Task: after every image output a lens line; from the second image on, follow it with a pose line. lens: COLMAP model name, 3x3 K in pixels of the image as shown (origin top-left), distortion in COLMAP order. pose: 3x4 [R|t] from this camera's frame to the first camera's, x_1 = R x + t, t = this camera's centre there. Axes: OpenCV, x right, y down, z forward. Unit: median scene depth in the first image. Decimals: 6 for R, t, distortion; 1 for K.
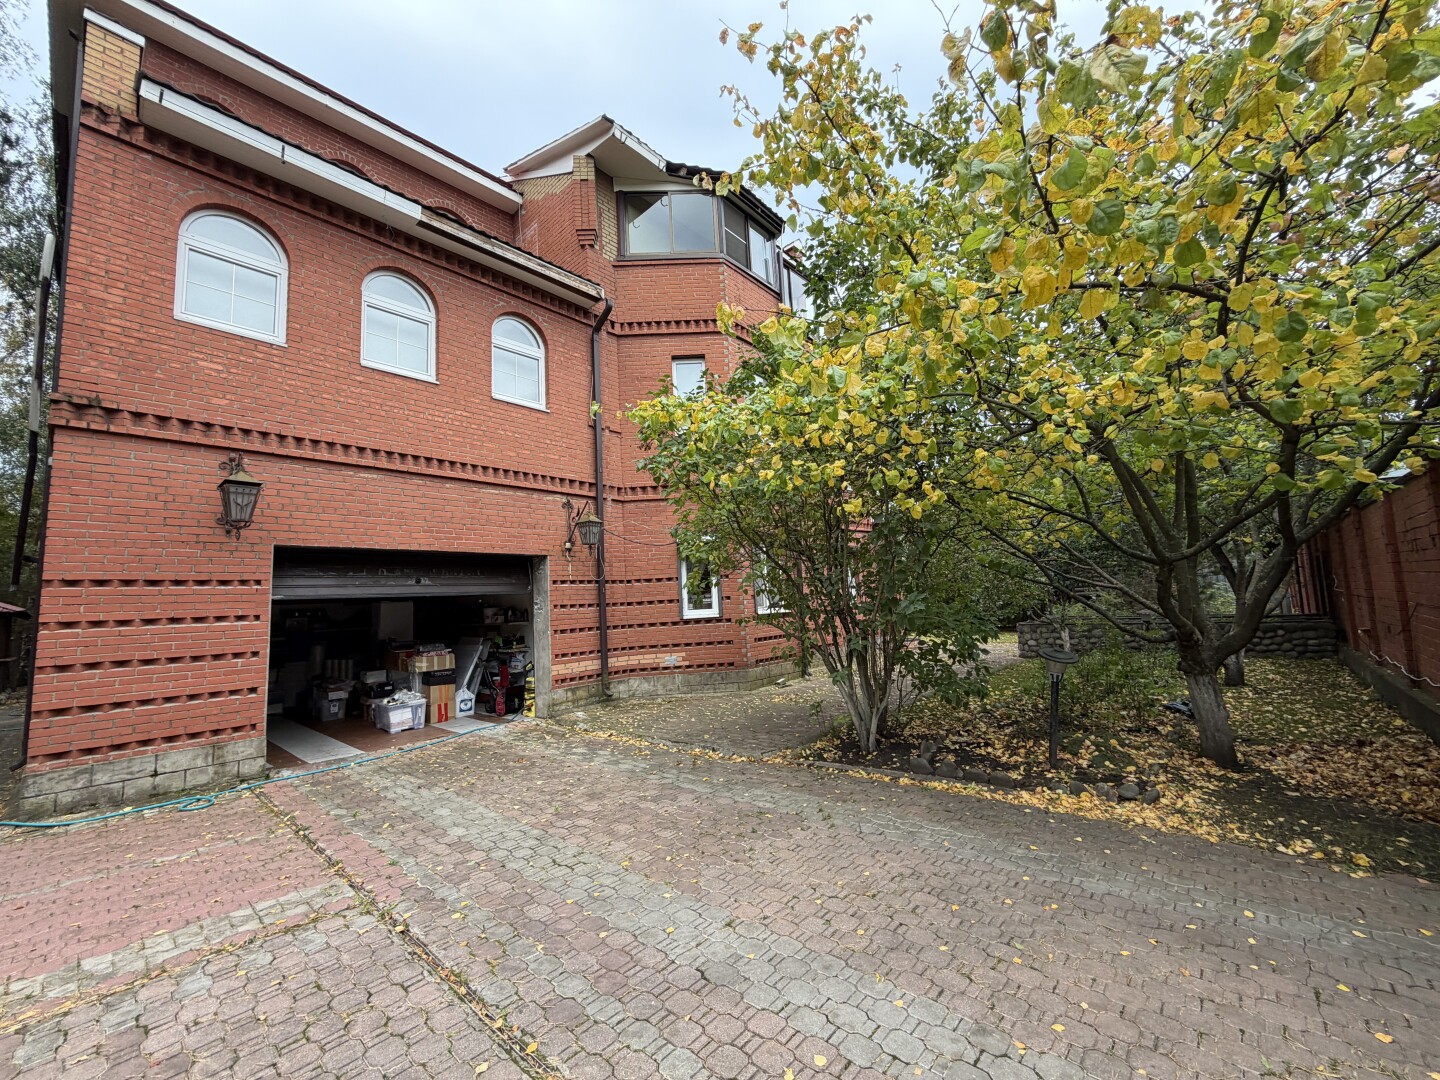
lens RADIAL K [[572.0, 0, 720.0], [0, 572.0, 540.0], [0, 0, 1]] dist [-0.000409, 0.000030]
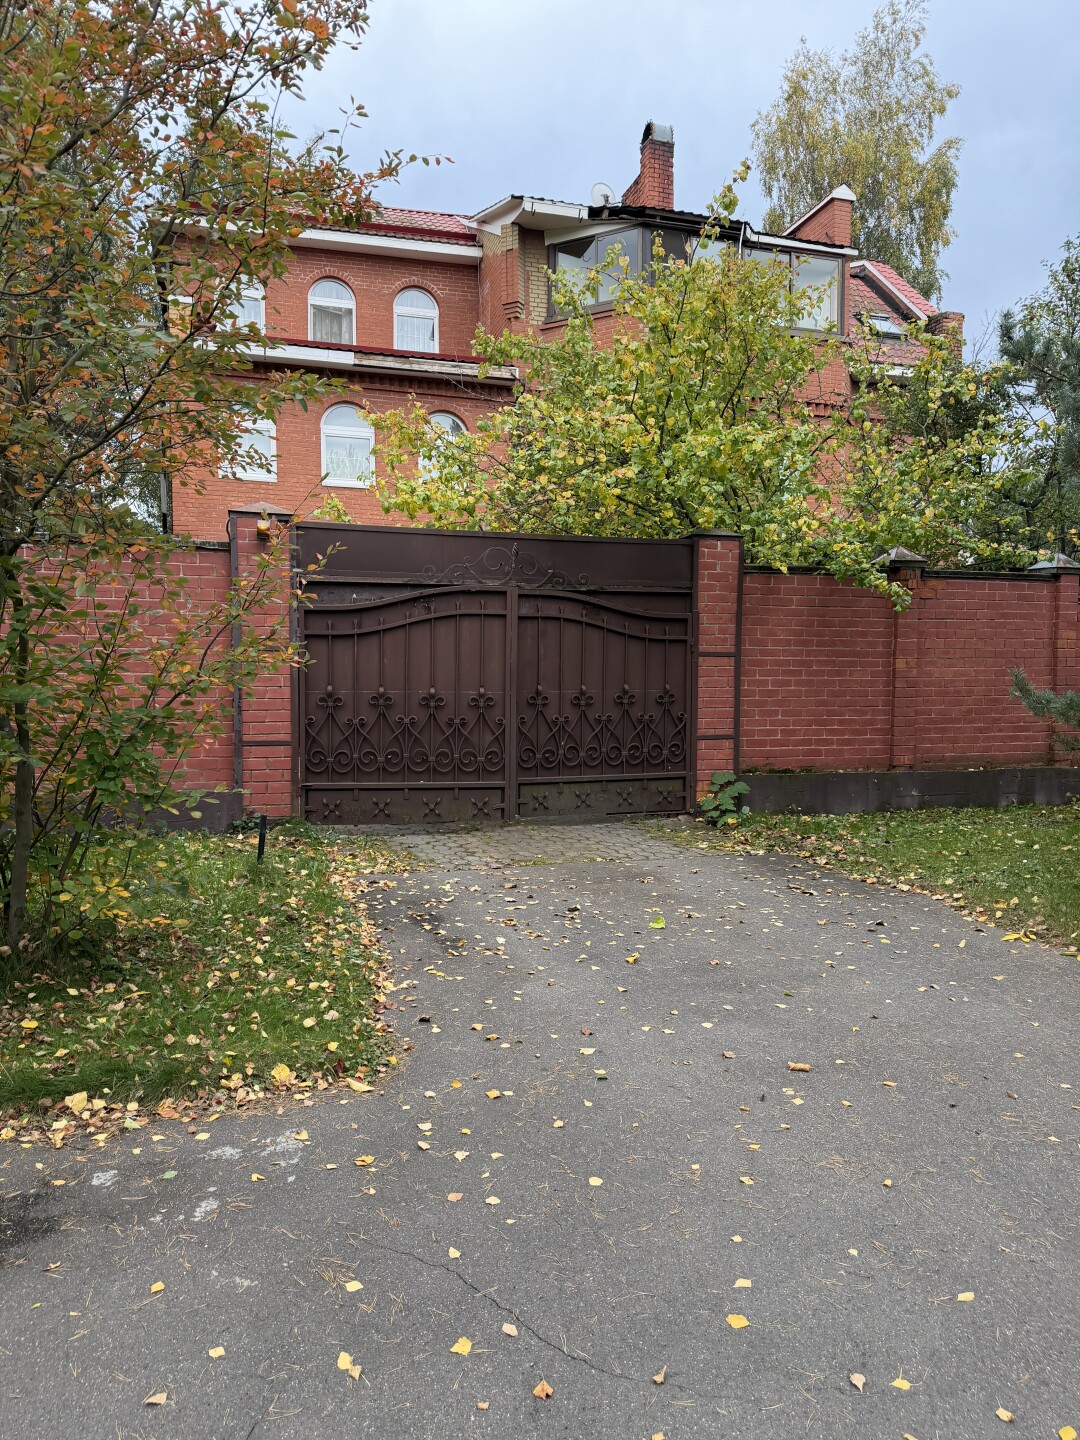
lens RADIAL K [[1020.2, 0, 540.0], [0, 1020.2, 720.0], [0, 0, 1]] dist [0.030672, -0.000960]
pose [[0.856118, 0.069837, -0.512040, 0.814292], [0.015881, 0.986803, 0.161143, -0.096230], [0.516537, -0.146089, 0.843711, -0.647917]]
